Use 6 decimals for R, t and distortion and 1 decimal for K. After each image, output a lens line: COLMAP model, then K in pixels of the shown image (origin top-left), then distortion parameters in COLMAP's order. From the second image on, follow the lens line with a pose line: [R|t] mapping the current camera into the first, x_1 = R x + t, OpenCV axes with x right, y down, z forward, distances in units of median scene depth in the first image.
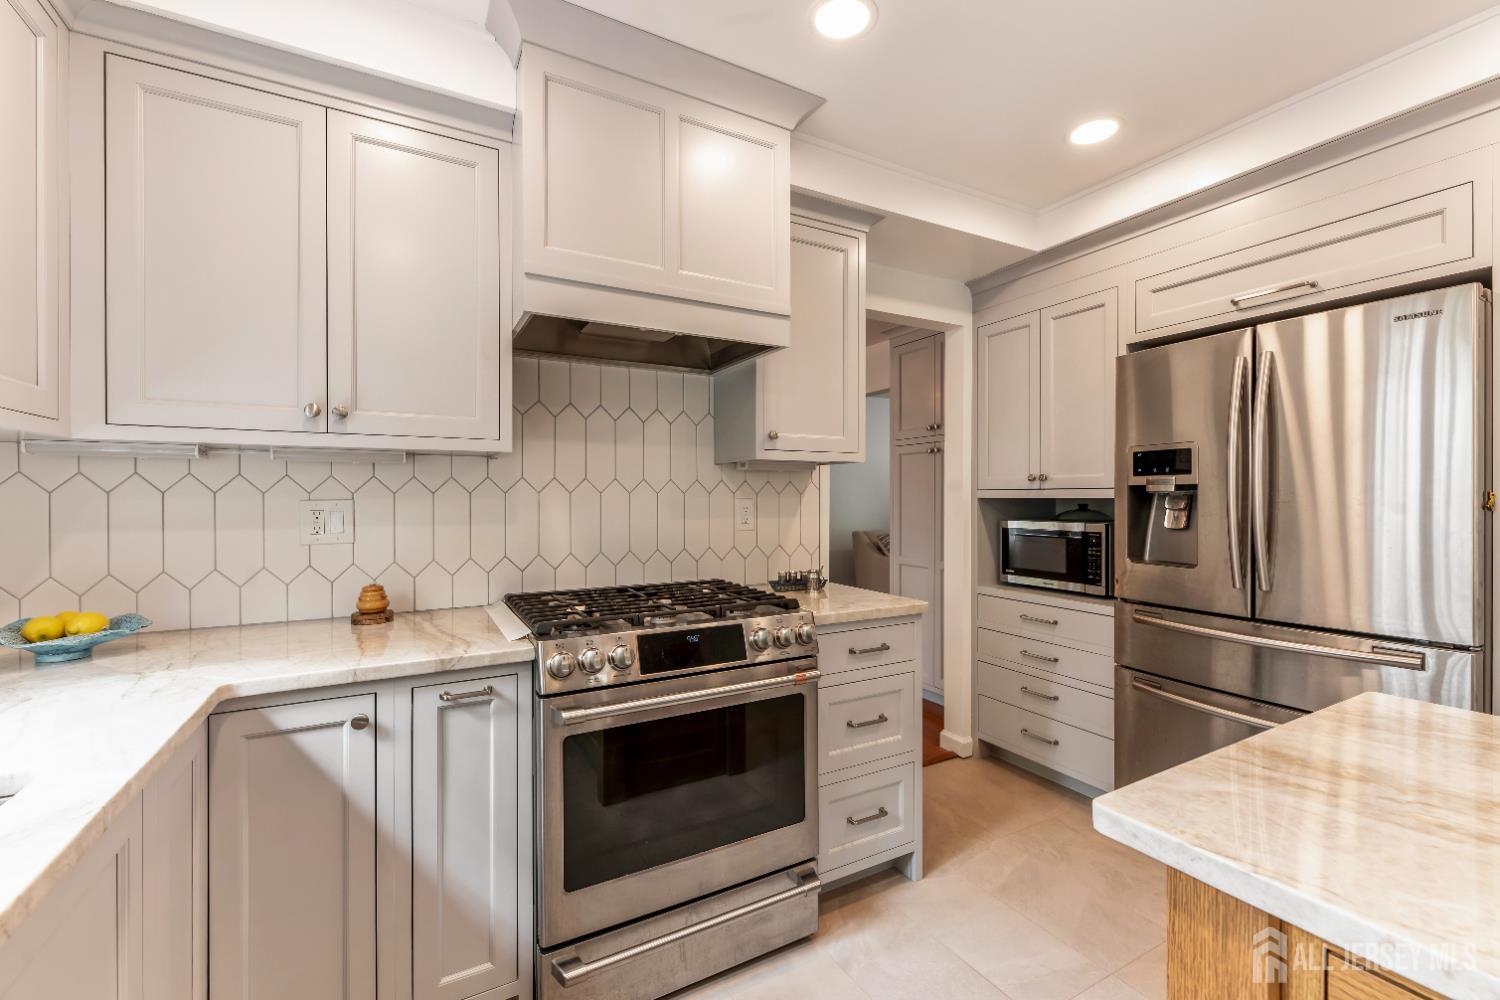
lens RADIAL K [[632.2, 0, 755.3], [0, 632.2, 499.9], [0, 0, 1]] dist [0.003137, -0.000483]
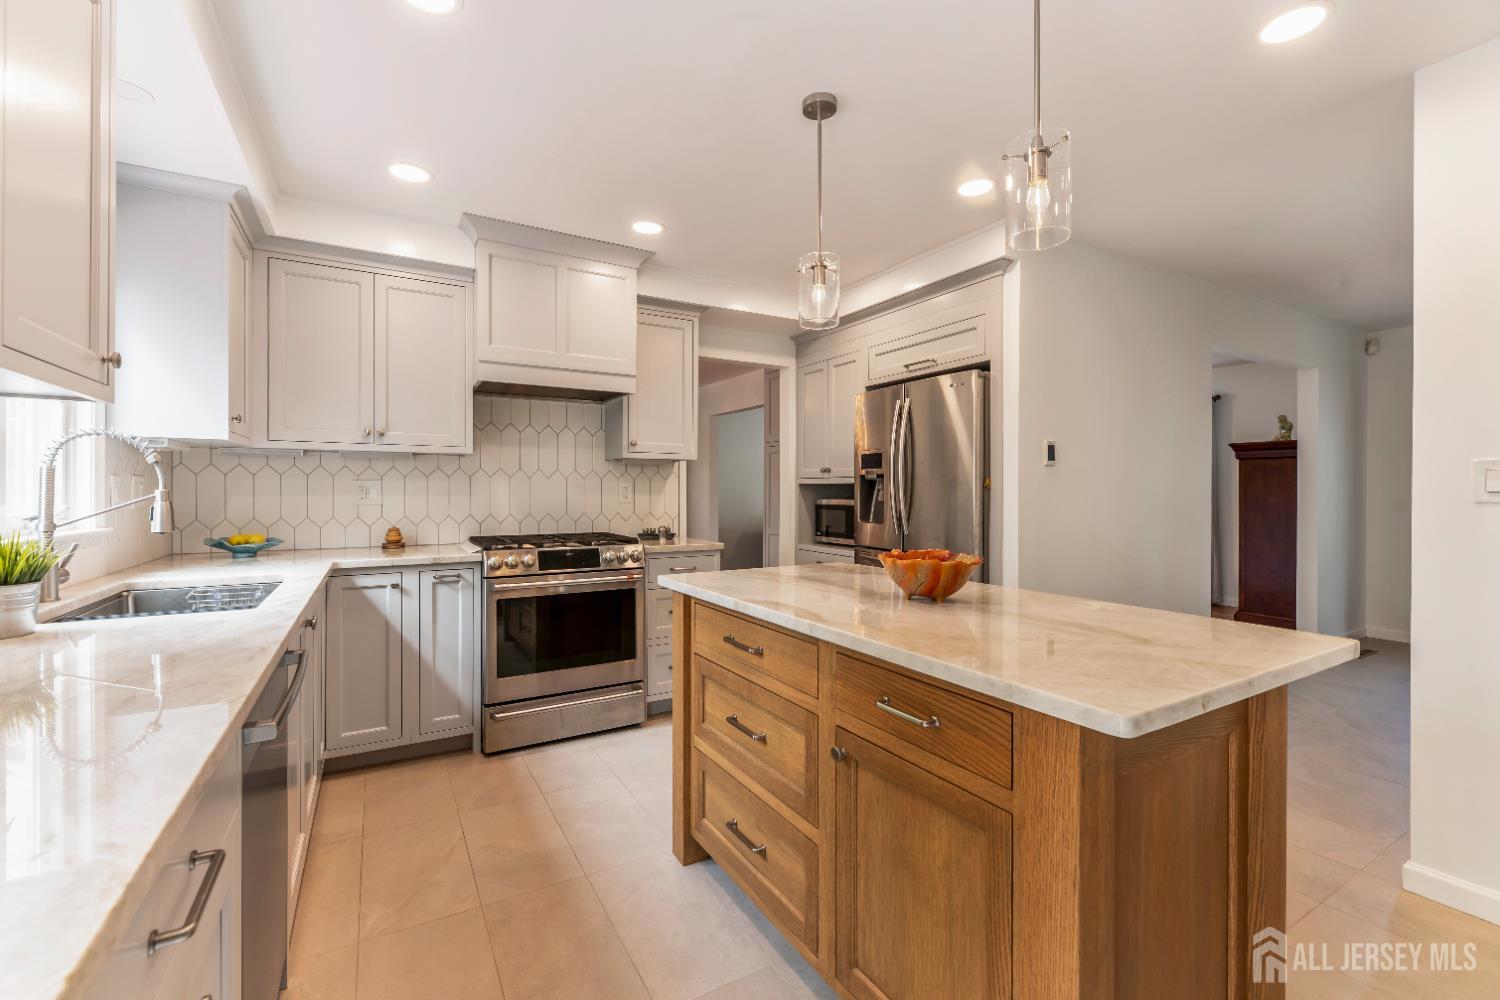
lens RADIAL K [[632.2, 0, 752.1], [0, 632.2, 495.1], [0, 0, 1]] dist [0.003137, -0.000483]
pose [[0.999700, 0.003904, 0.024166, 0.358168], [-0.003987, 0.999986, 0.003401, 0.031985], [-0.024152, -0.003496, 0.999702, -0.797452]]
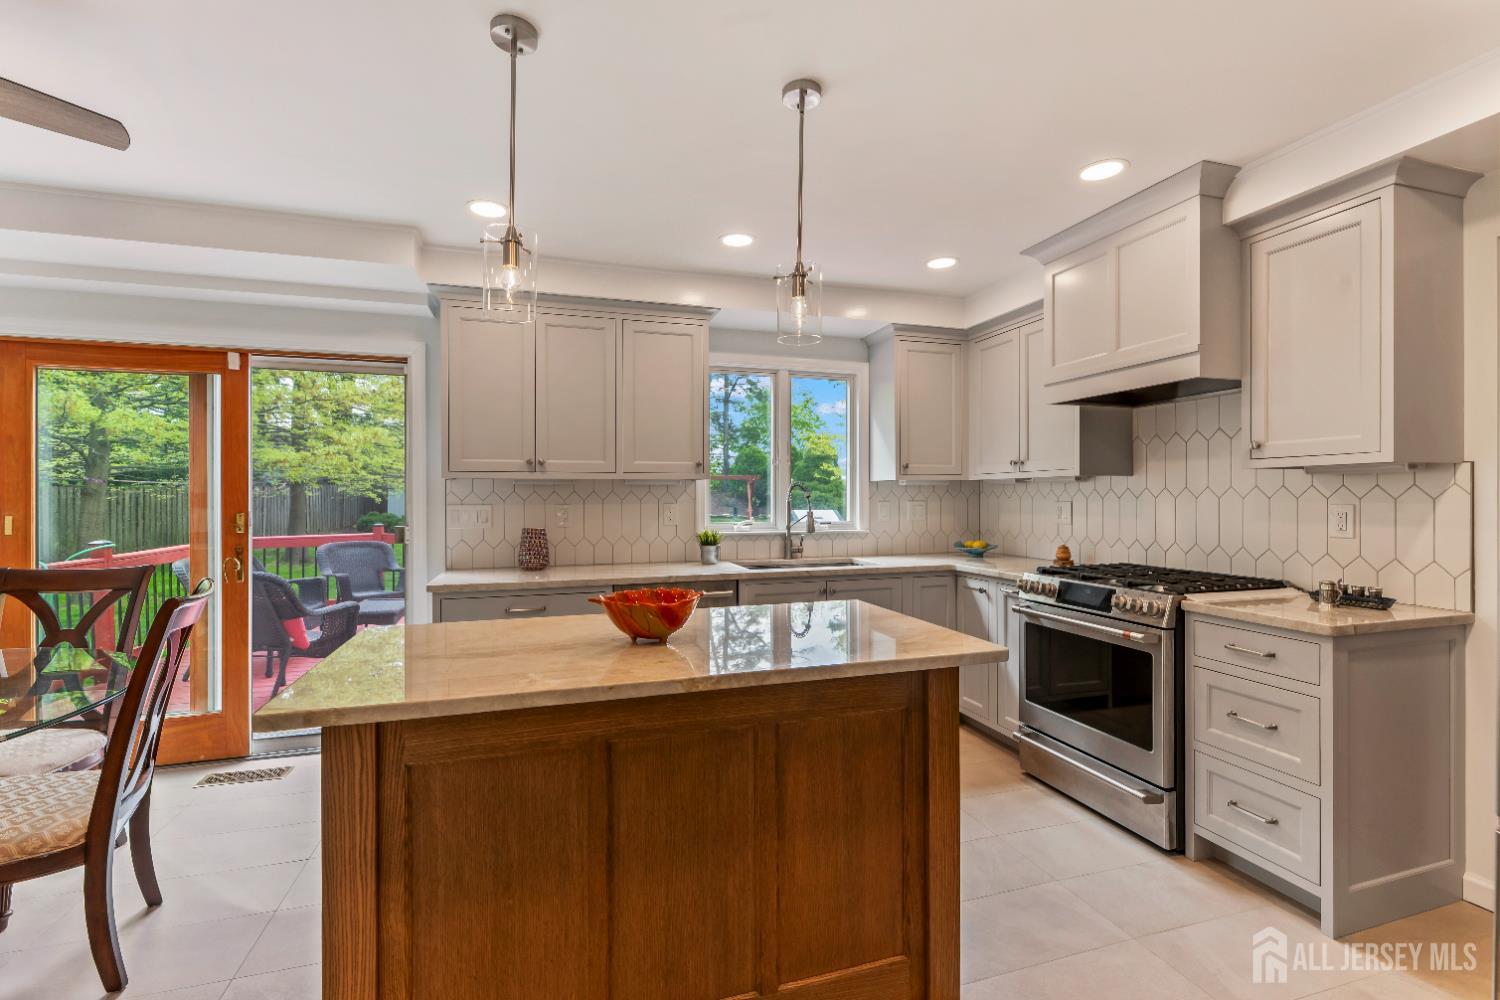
lens RADIAL K [[670.1, 0, 745.8], [0, 670.1, 499.1], [0, 0, 1]] dist [0.004118, -0.002359]
pose [[-0.211580, 0.005639, -0.977344, 1.581535], [-0.000441, 0.999983, 0.005865, -0.020314], [0.977361, 0.001672, -0.211574, 0.472481]]
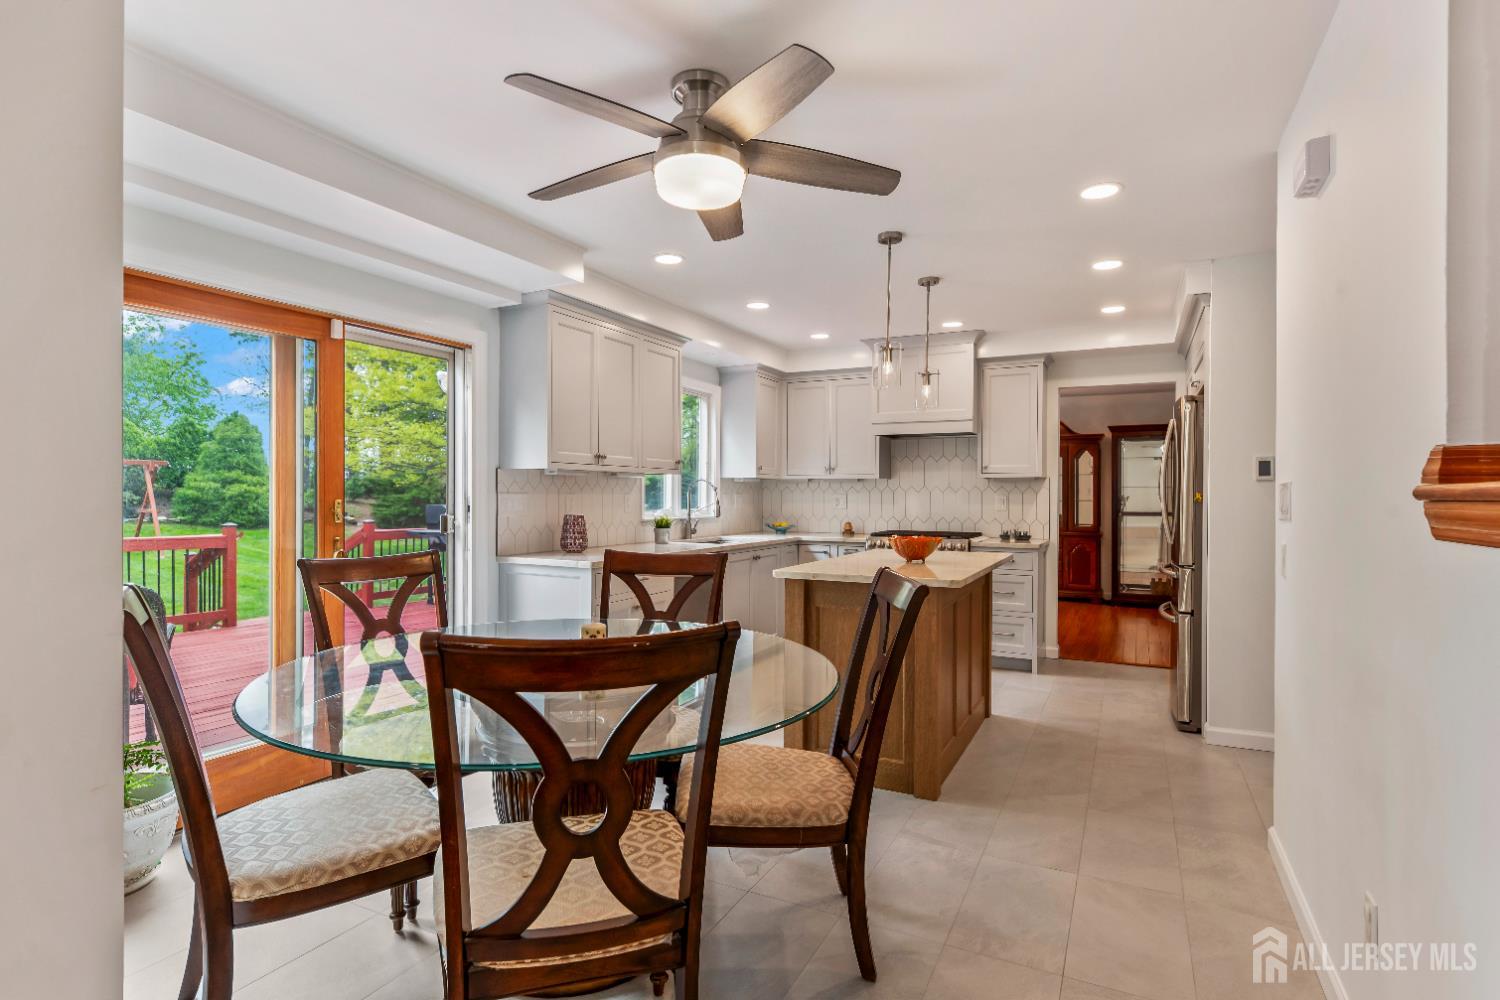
lens RADIAL K [[784.2, 0, 753.2], [0, 784.2, 505.1], [0, 0, 1]] dist [0.002900, -0.001235]
pose [[0.565835, 0.014982, -0.824383, 2.218619], [-0.008659, 0.999888, 0.012228, 0.008554], [0.824473, 0.000219, 0.565901, -1.494905]]
